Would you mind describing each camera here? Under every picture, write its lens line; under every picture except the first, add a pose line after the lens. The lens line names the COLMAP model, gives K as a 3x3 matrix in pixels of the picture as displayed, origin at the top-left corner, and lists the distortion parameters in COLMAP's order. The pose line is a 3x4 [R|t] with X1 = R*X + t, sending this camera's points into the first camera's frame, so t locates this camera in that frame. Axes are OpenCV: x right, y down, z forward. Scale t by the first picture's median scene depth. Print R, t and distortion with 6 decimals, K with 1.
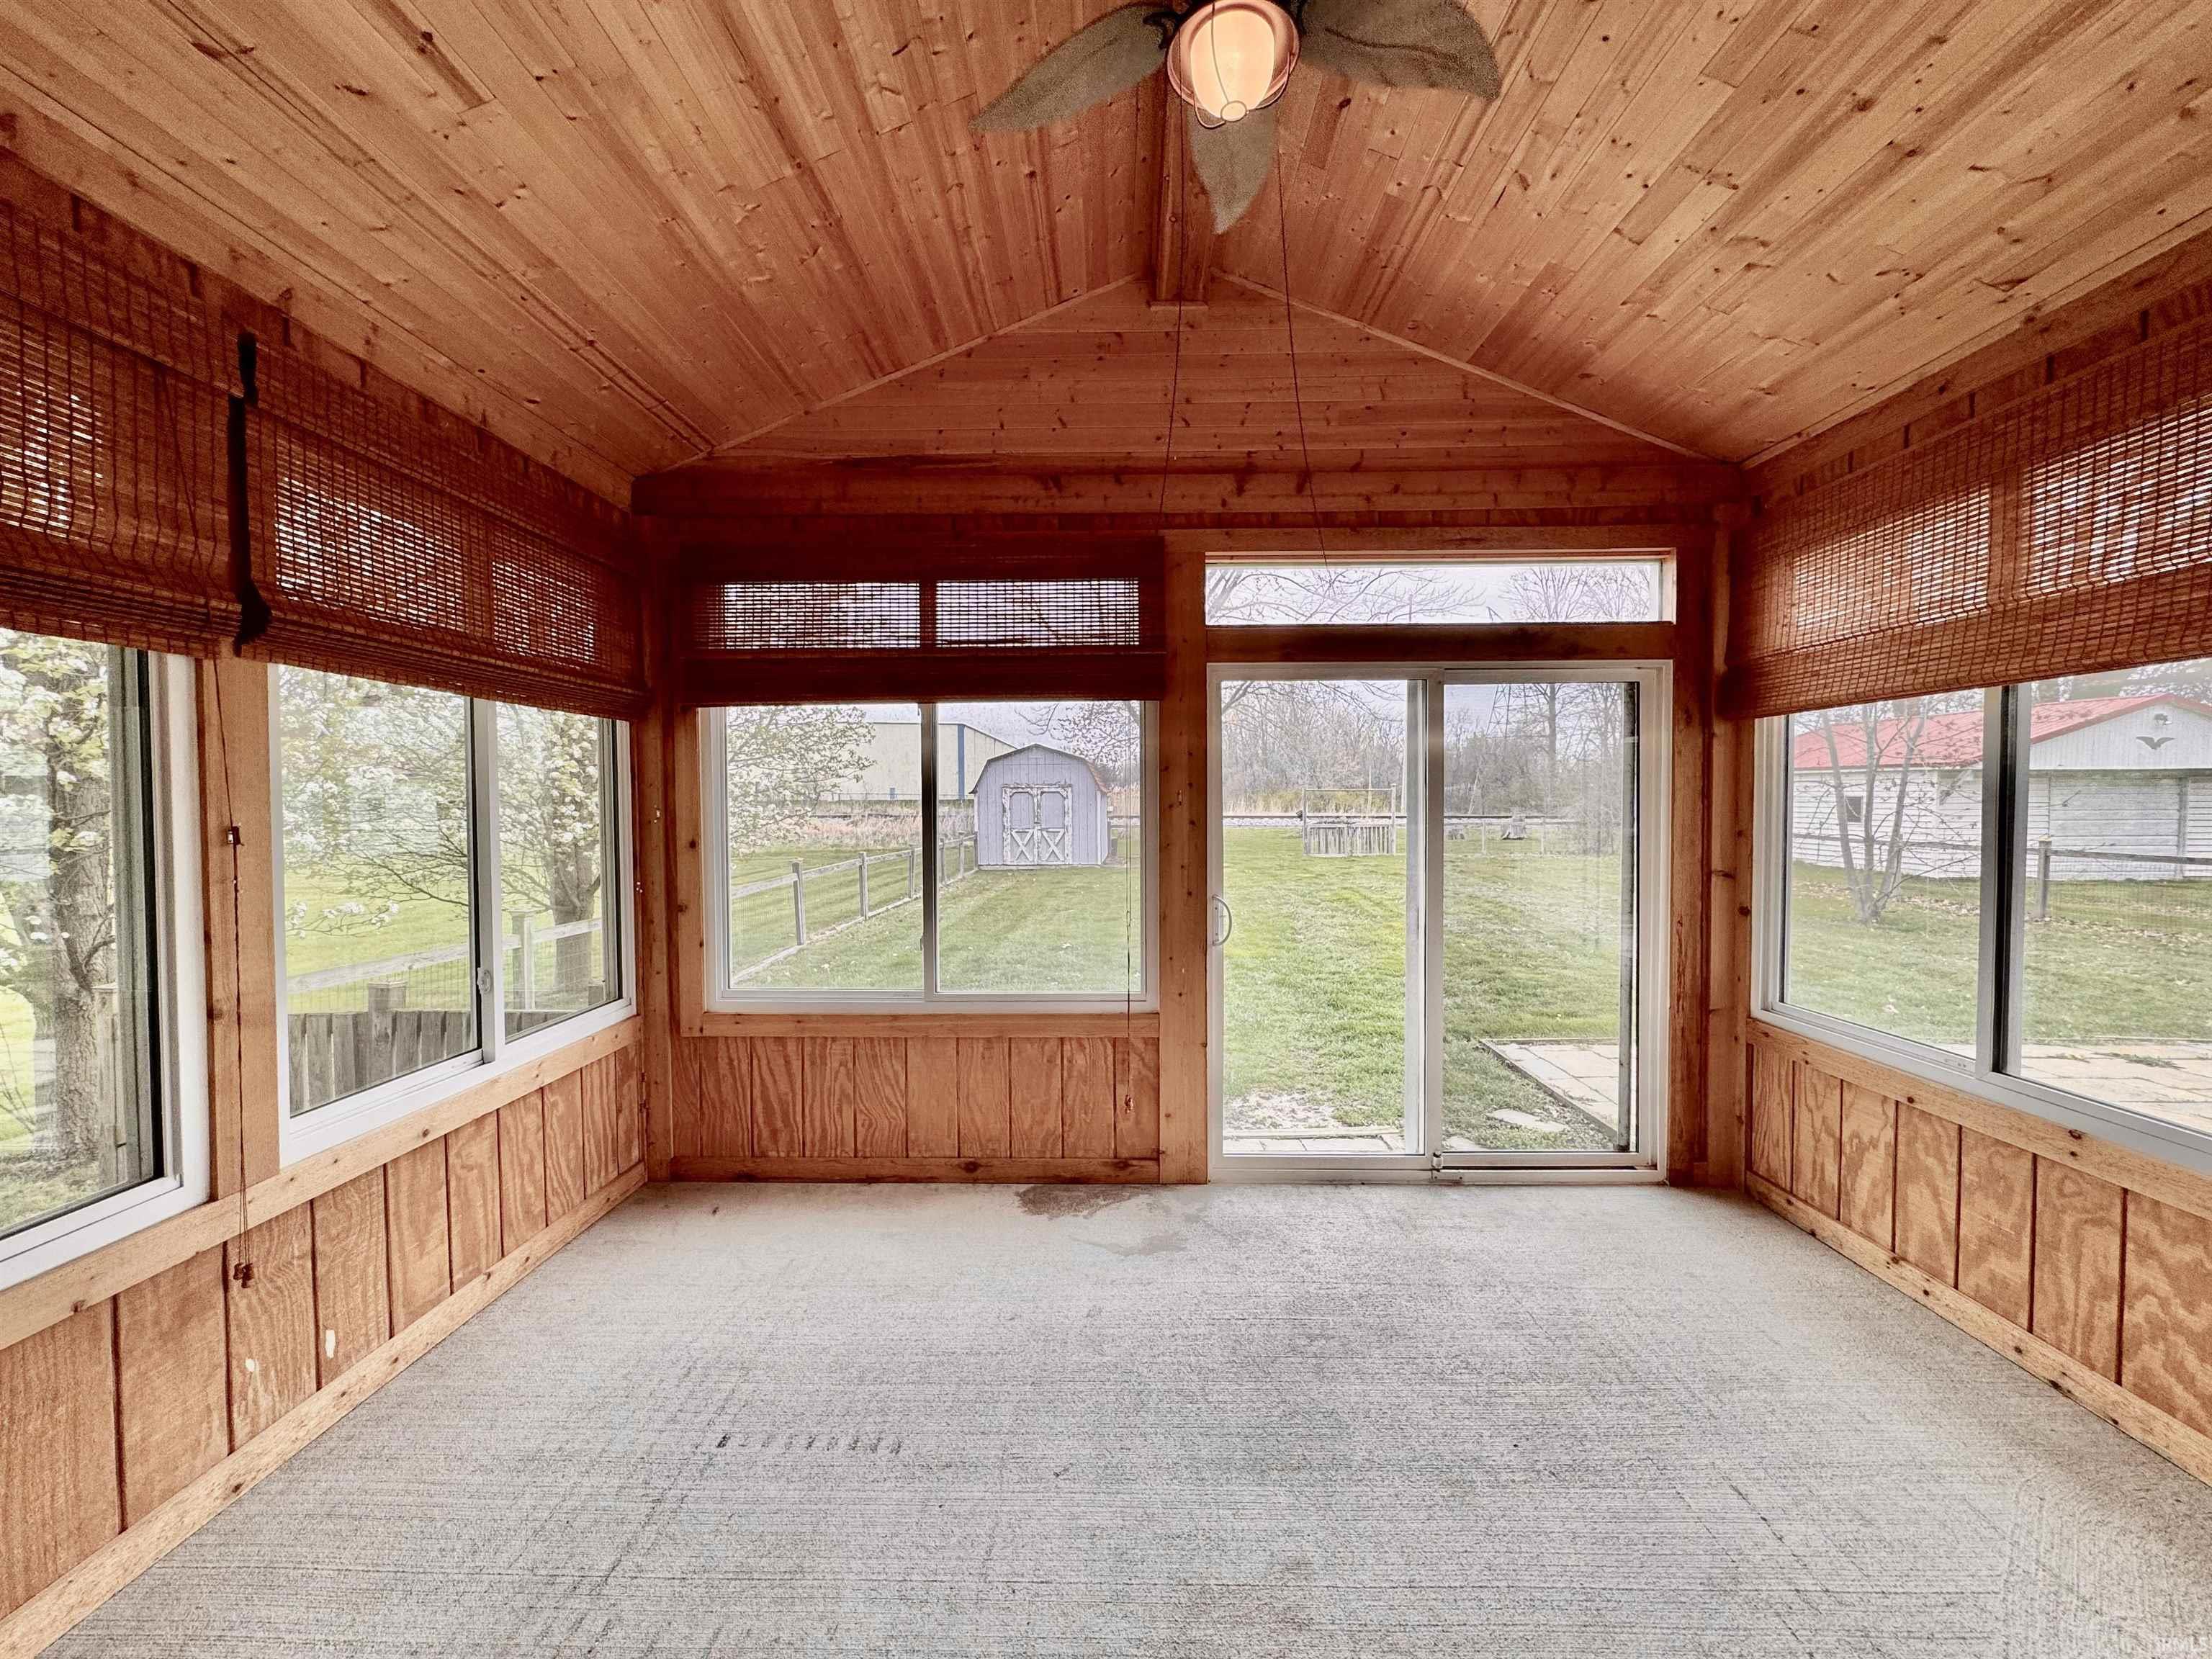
lens RADIAL K [[876.0, 0, 1106.0], [0, 876.0, 829.5], [0, 0, 1]] dist [-0.002518, -0.000345]
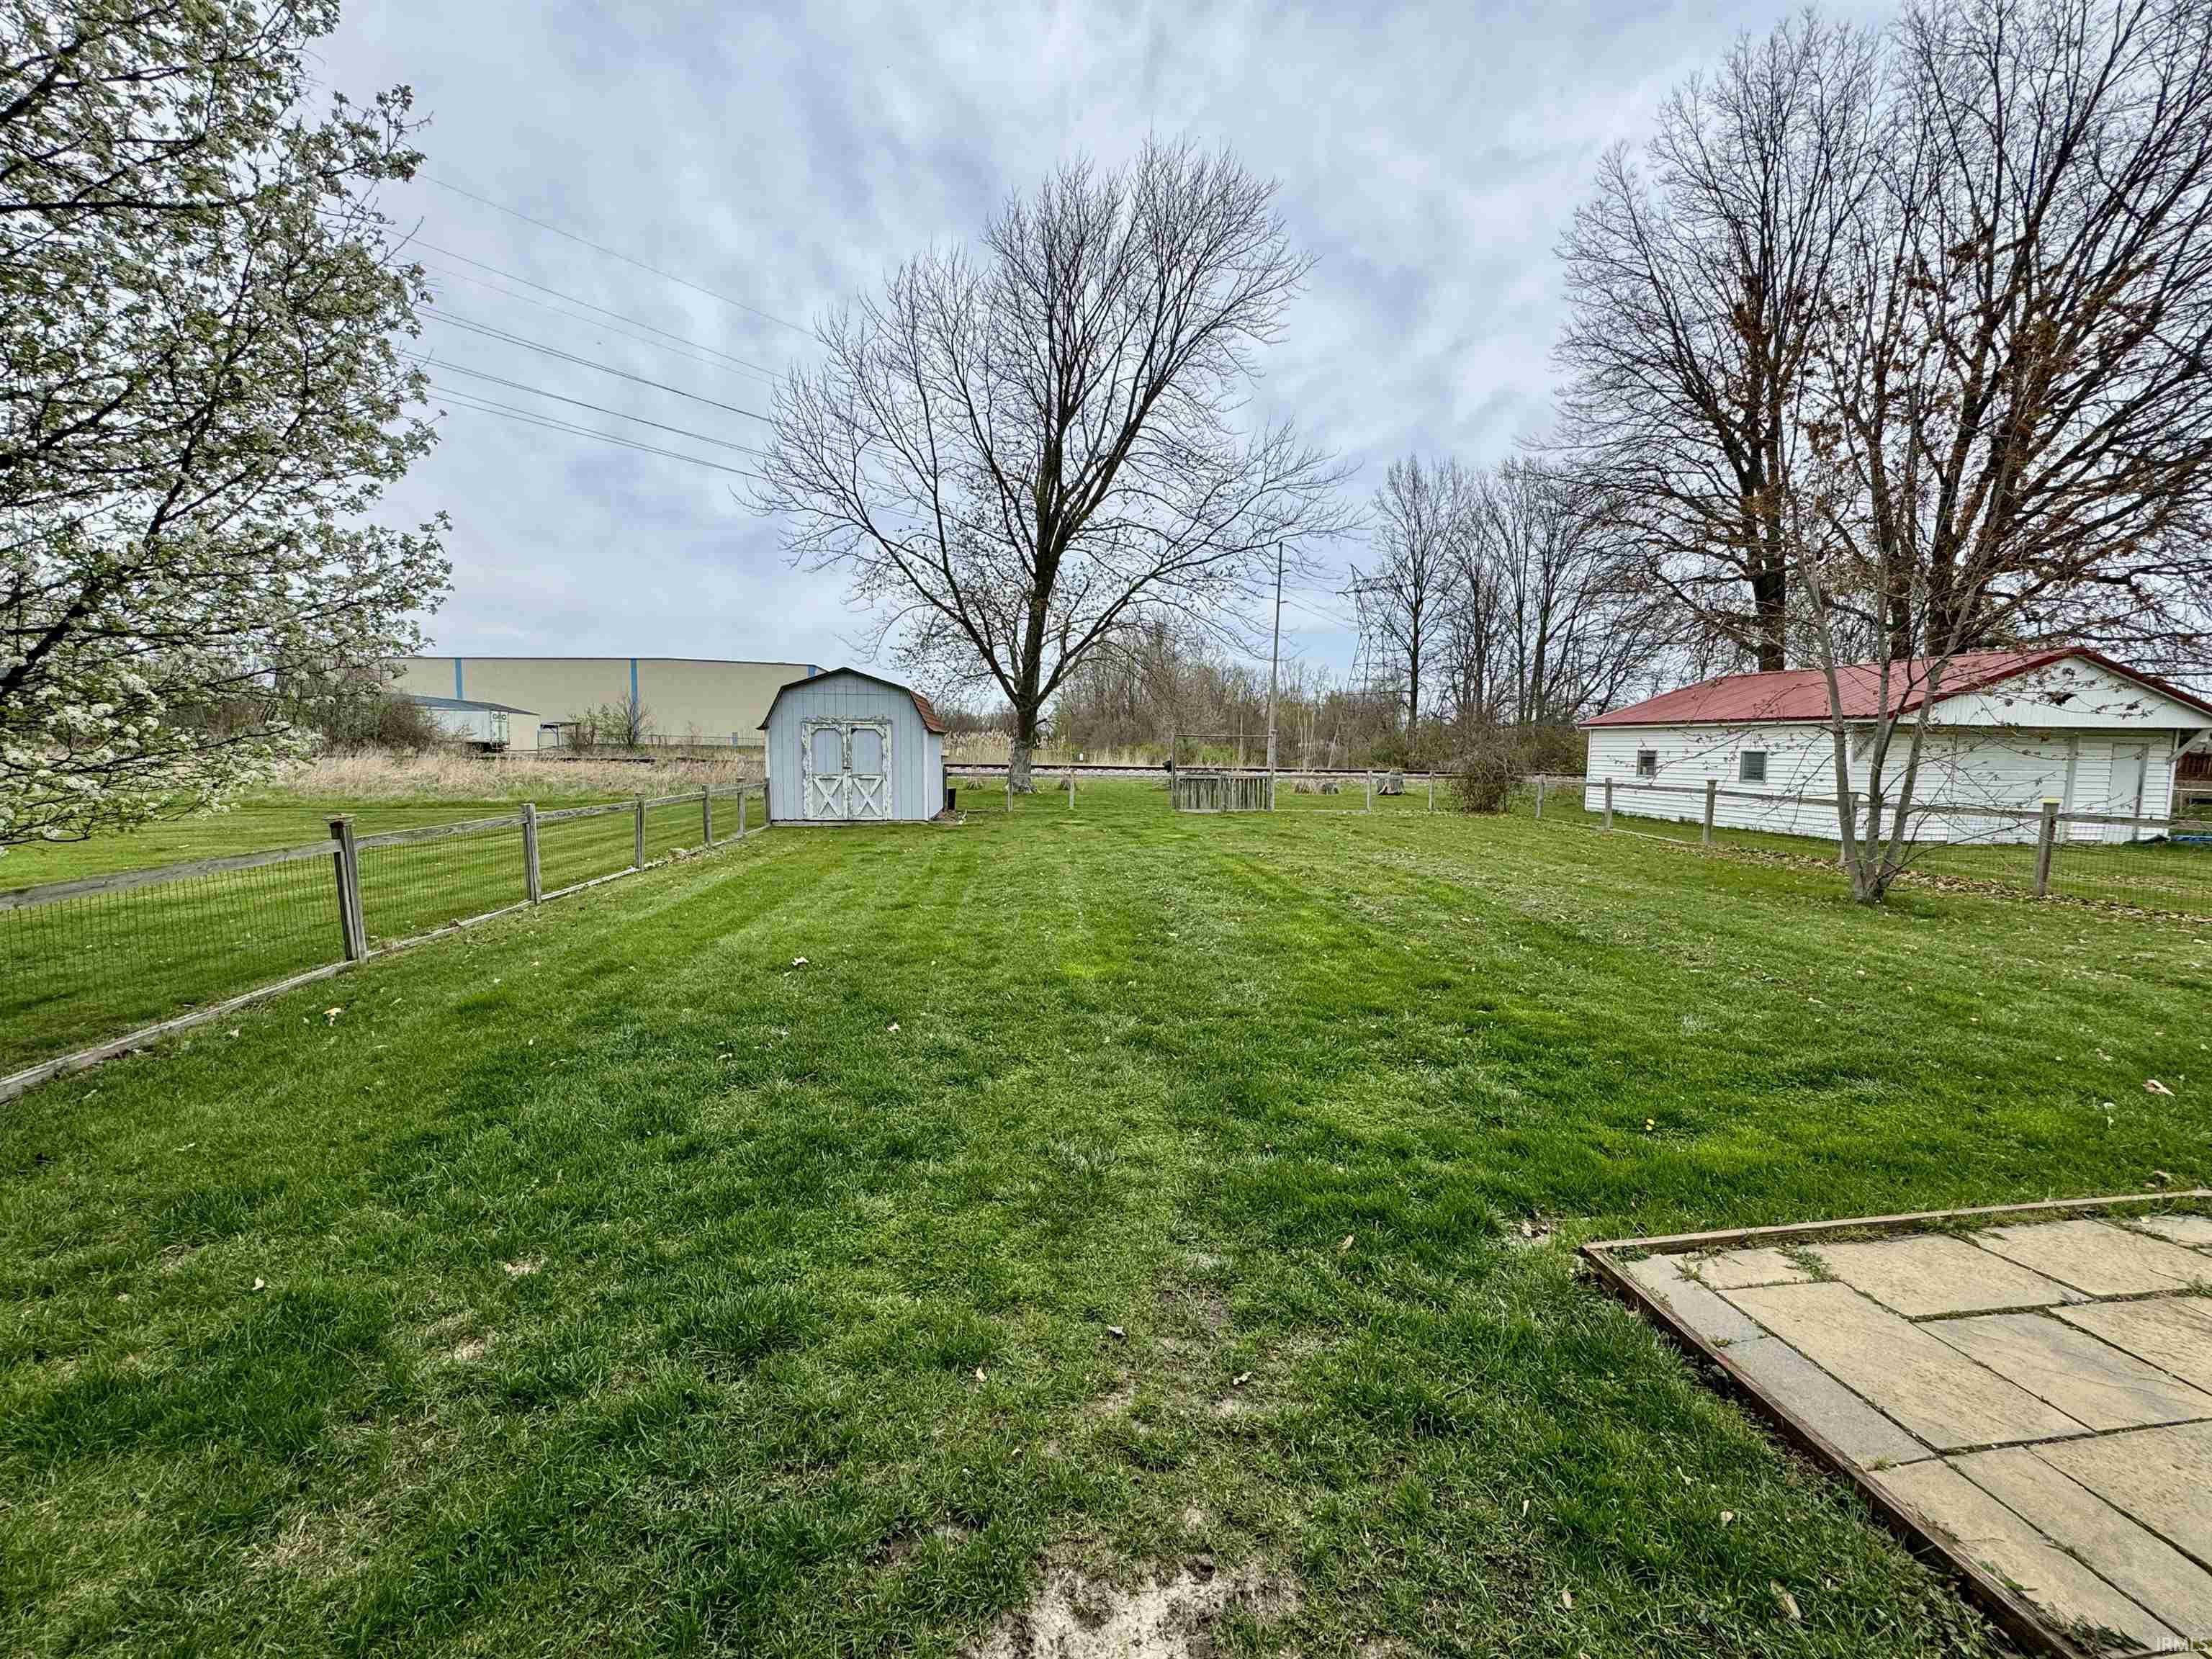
lens RADIAL K [[876.0, 0, 1106.0], [0, 876.0, 829.5], [0, 0, 1]] dist [-0.002518, -0.000345]
pose [[0.988595, 0.004189, 0.150538, 0.041401], [-0.012473, 0.998456, 0.054128, 0.003038], [-0.150079, -0.055388, 0.987121, 0.209181]]
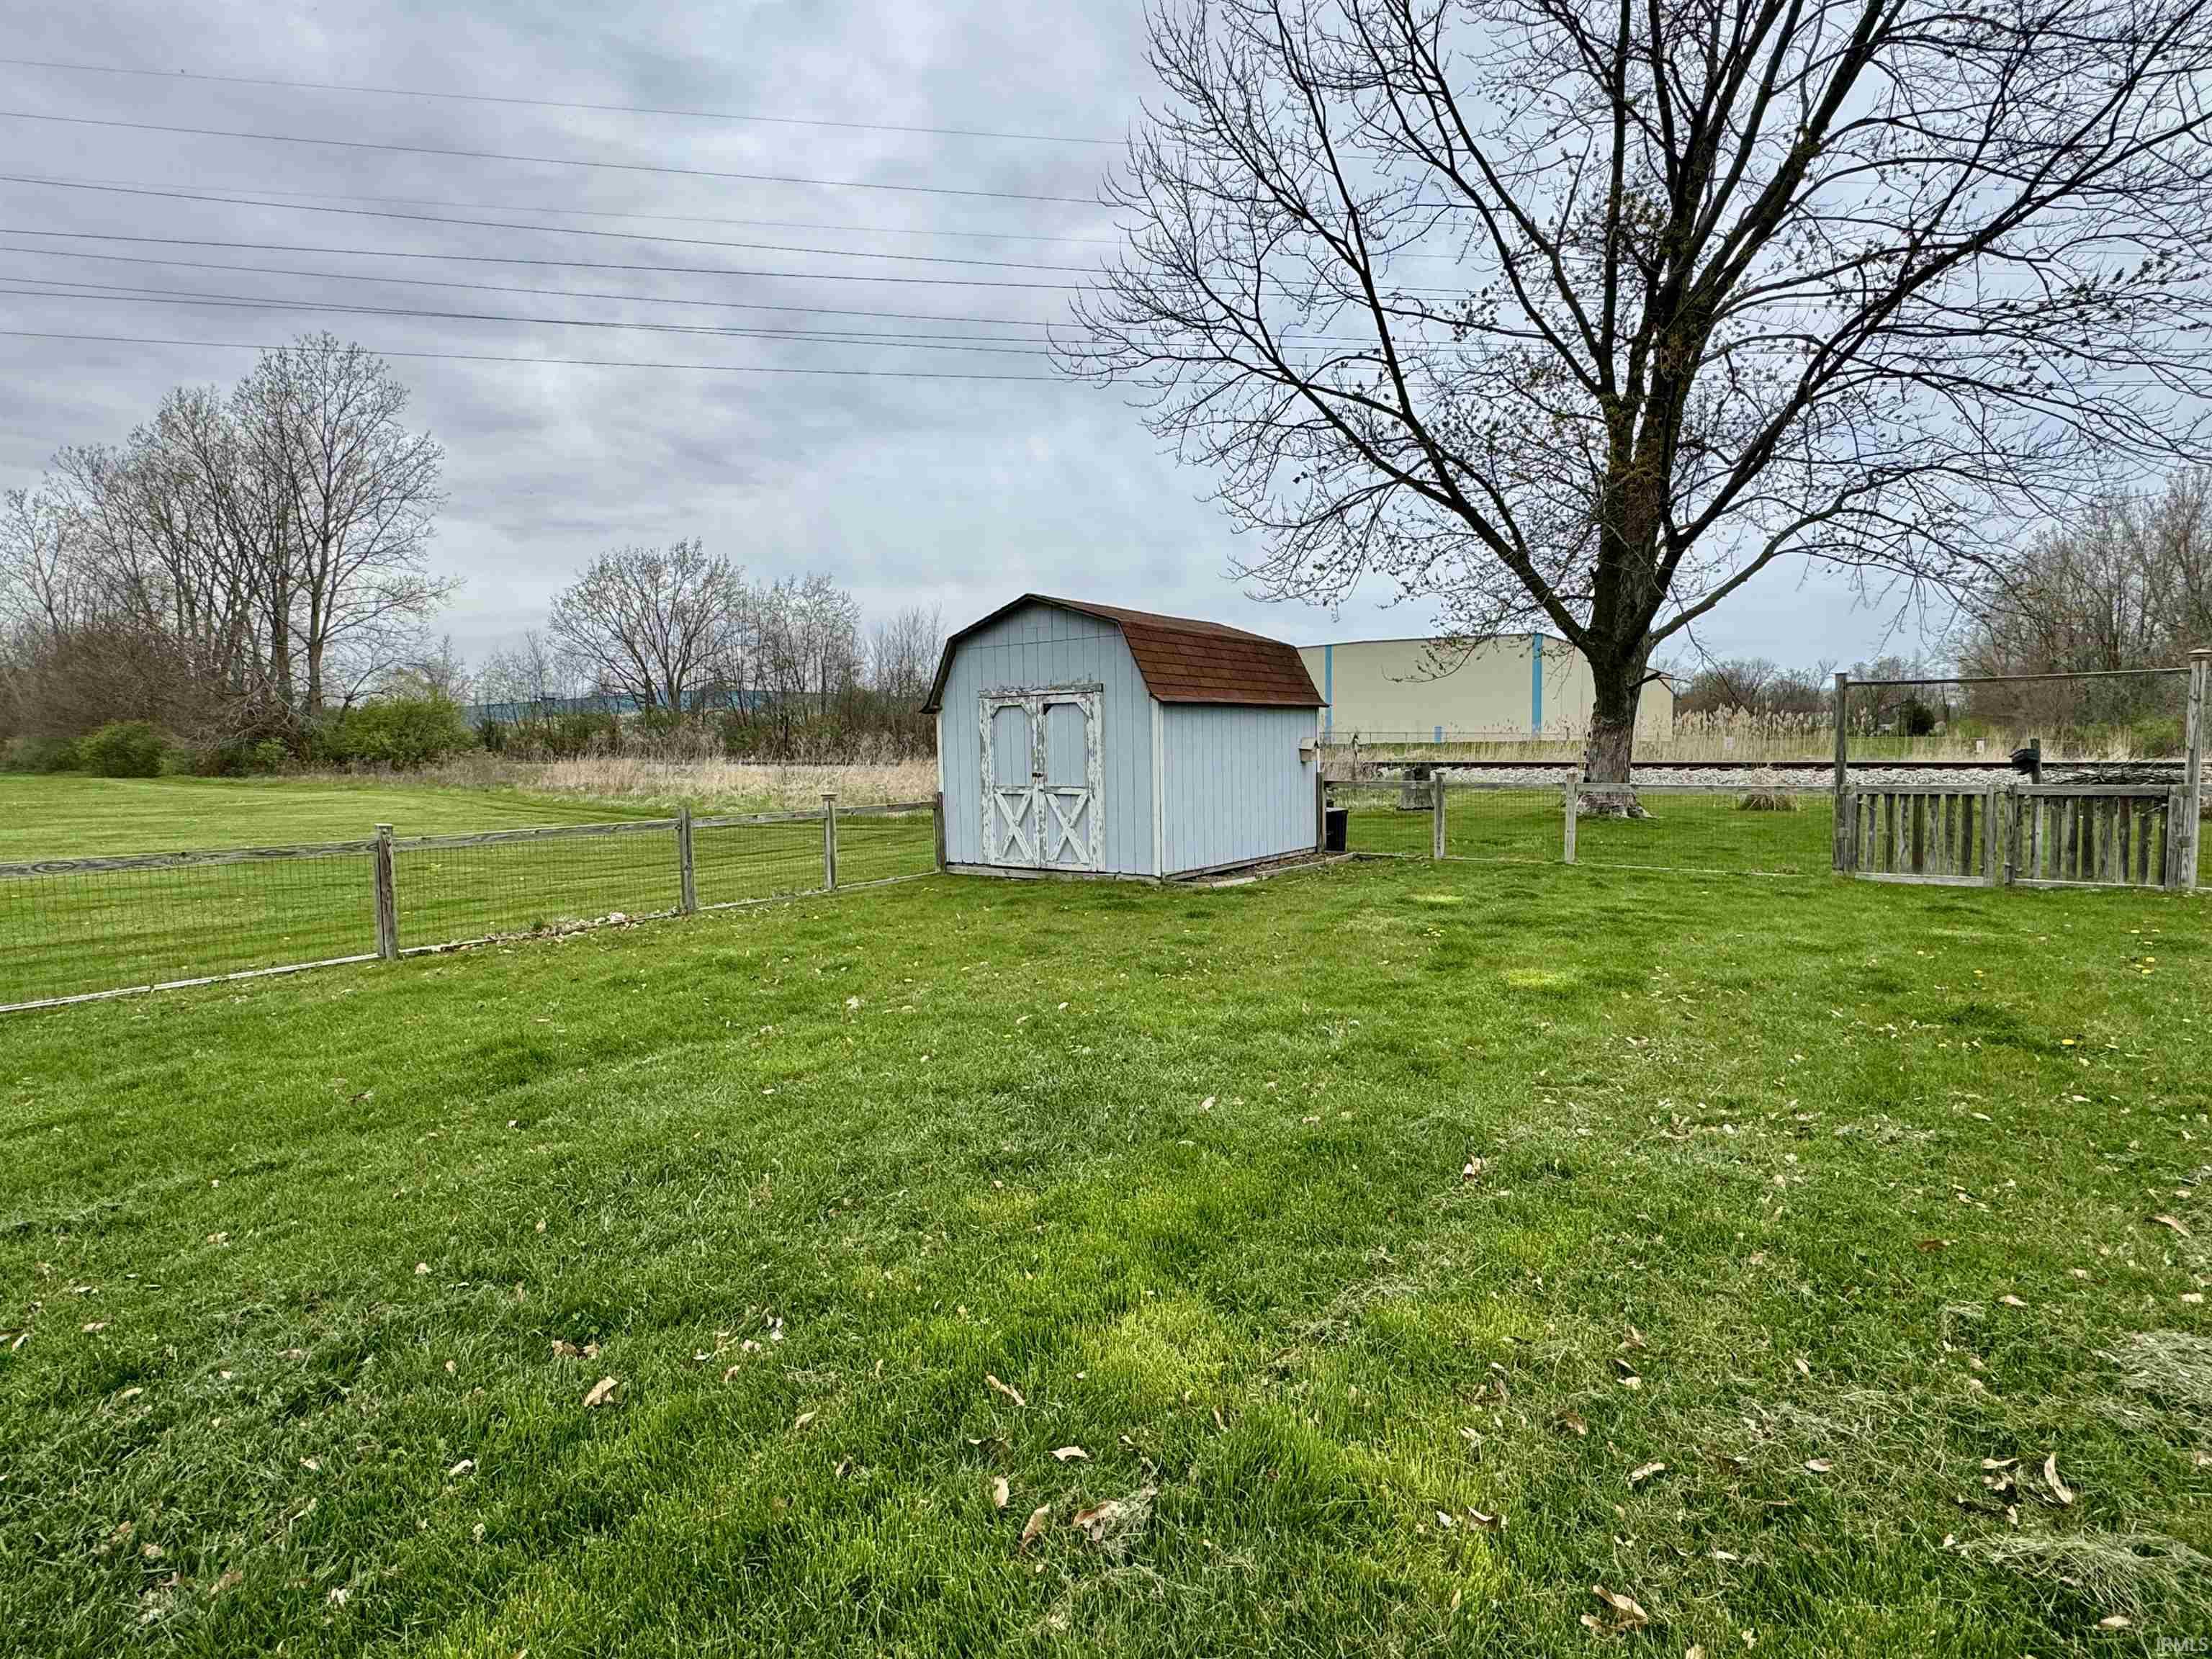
lens RADIAL K [[1096.1, 0, 1098.9], [0, 1096.1, 830.9], [0, 0, 1]] dist [-0.000722, -0.000335]
pose [[0.828450, 0.034010, -0.559030, 0.310080], [-0.009282, 0.998851, 0.047013, -0.006444], [0.559986, -0.033759, 0.827814, 0.659517]]
